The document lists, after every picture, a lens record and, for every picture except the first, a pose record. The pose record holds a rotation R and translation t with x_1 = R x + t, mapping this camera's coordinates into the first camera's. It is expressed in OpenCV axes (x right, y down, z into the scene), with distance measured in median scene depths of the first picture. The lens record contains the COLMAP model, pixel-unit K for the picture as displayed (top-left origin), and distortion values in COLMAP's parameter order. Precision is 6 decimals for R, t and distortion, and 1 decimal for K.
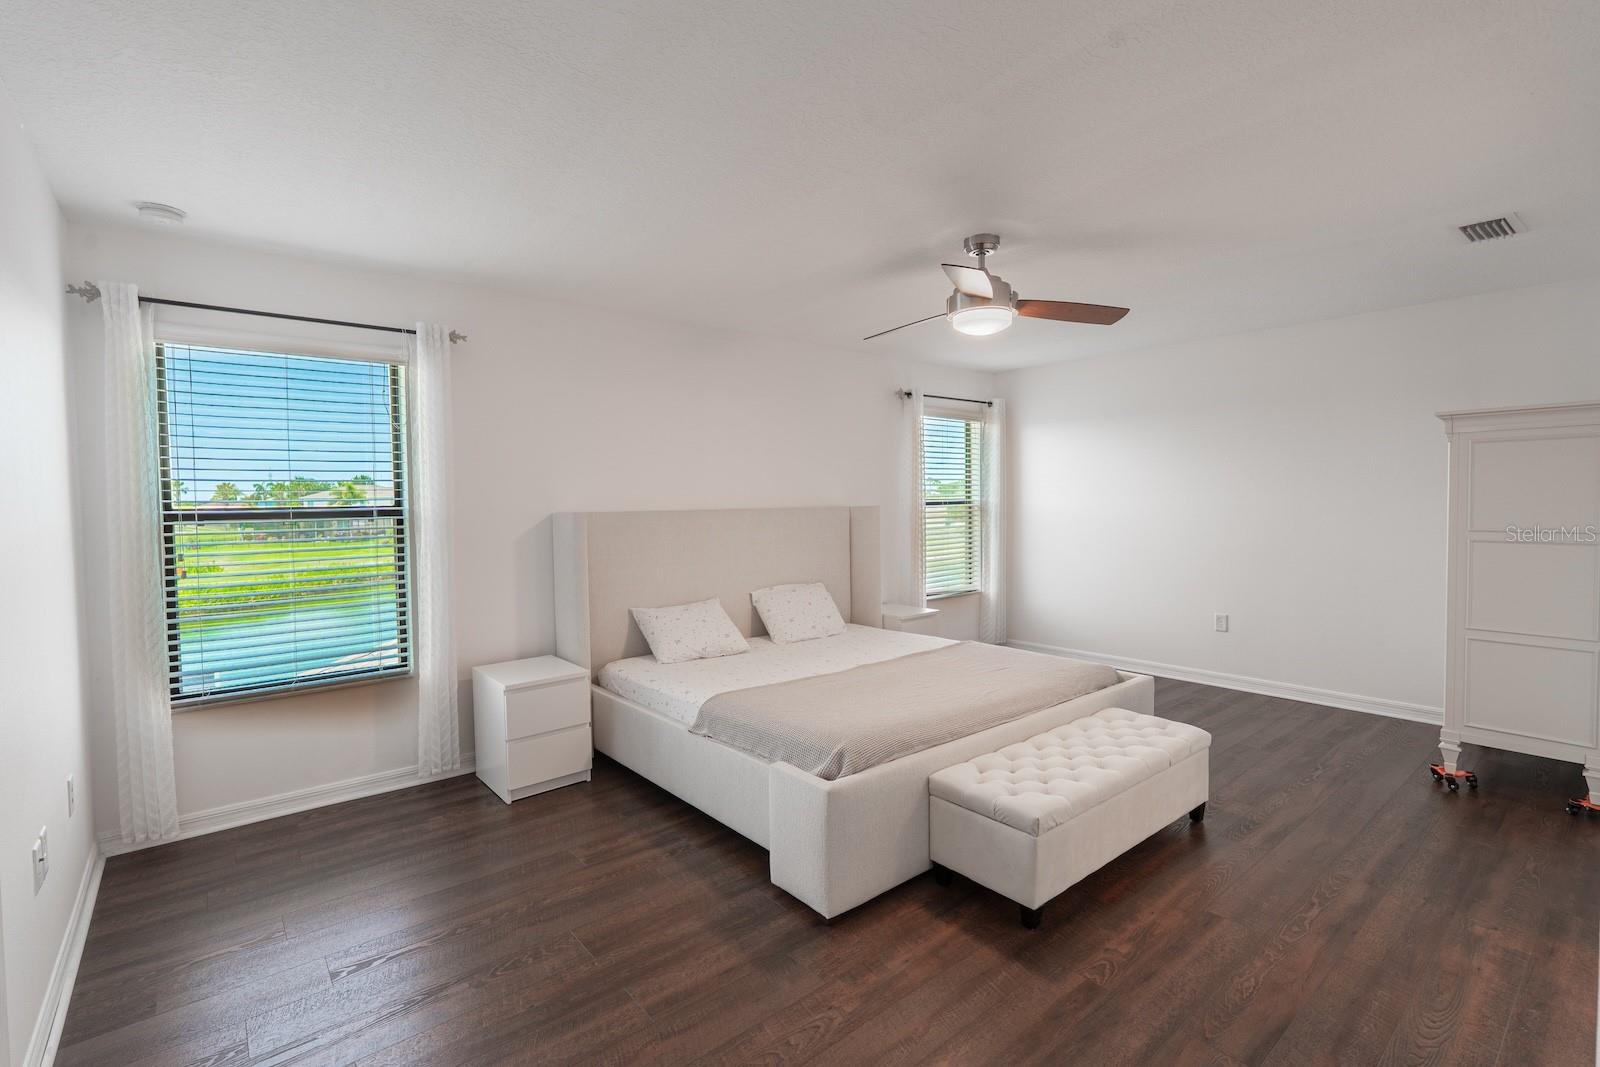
lens RADIAL K [[753.8, 0, 801.8], [0, 753.8, 527.1], [0, 0, 1]] dist [0.001362, 0.001363]
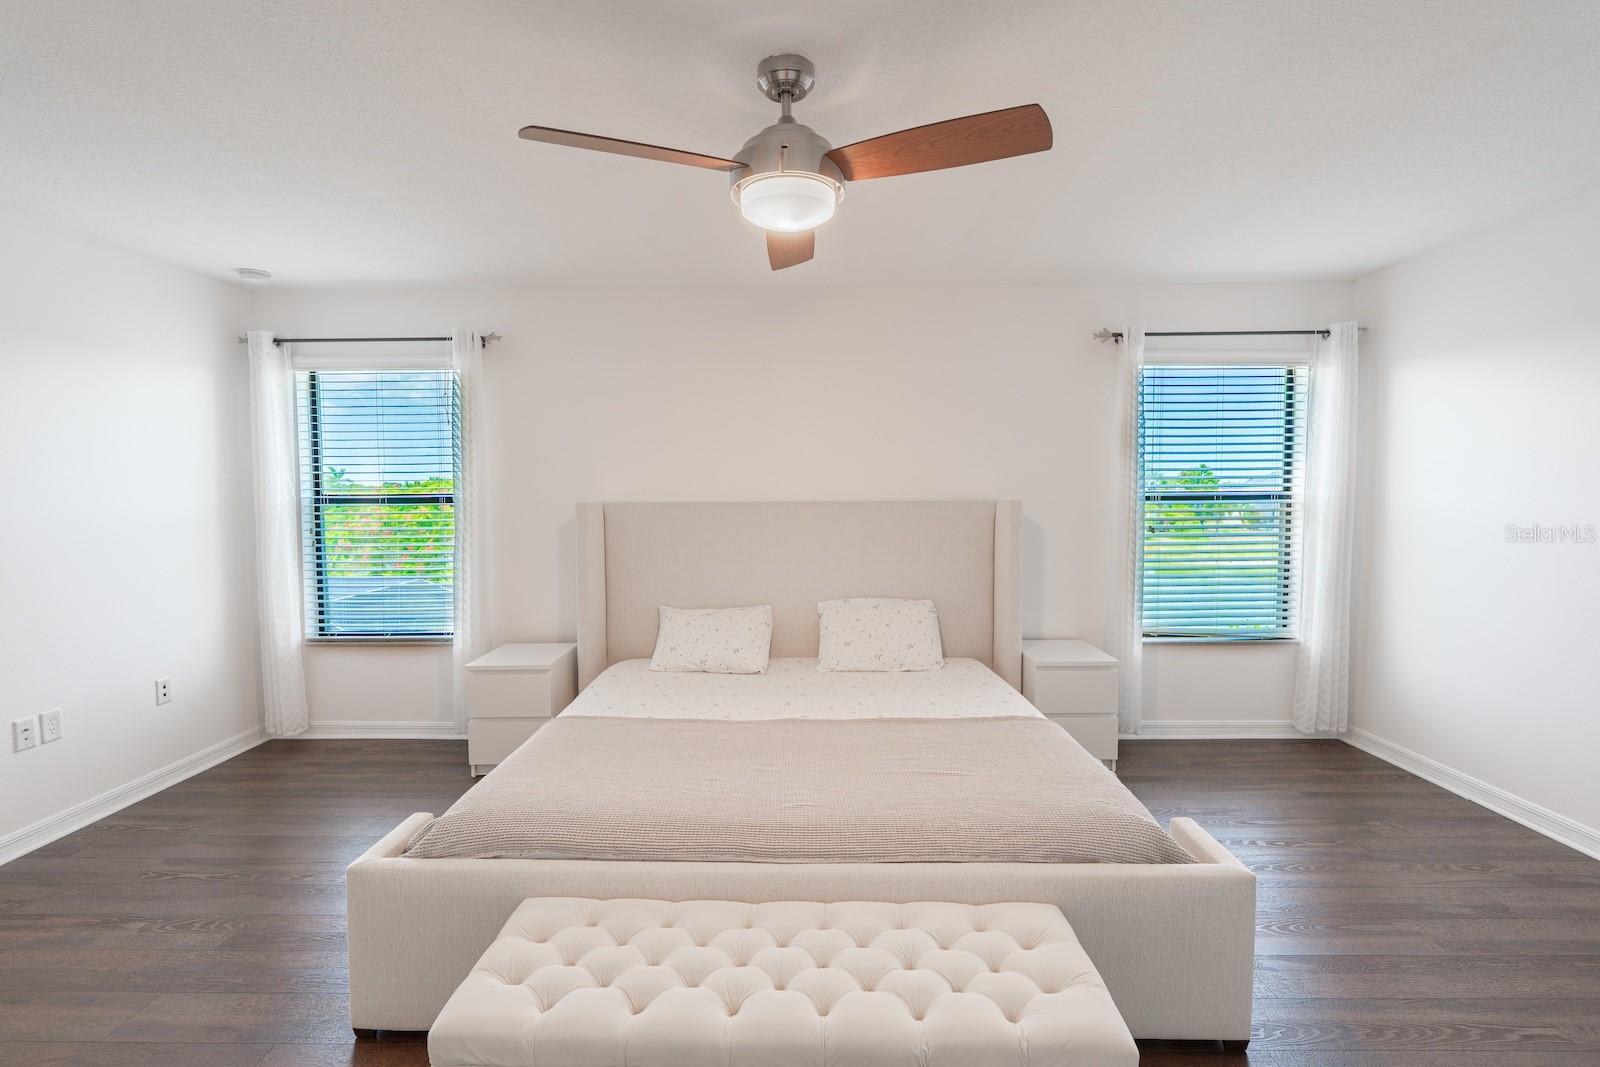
lens RADIAL K [[740.1, 0, 801.7], [0, 740.1, 531.2], [0, 0, 1]] dist [-0.003678, 0.000565]
pose [[0.749606, 0.045251, -0.660336, 0.603258], [-0.029111, 0.998949, 0.035408, -0.026630], [0.661244, -0.007319, 0.750135, 0.510250]]
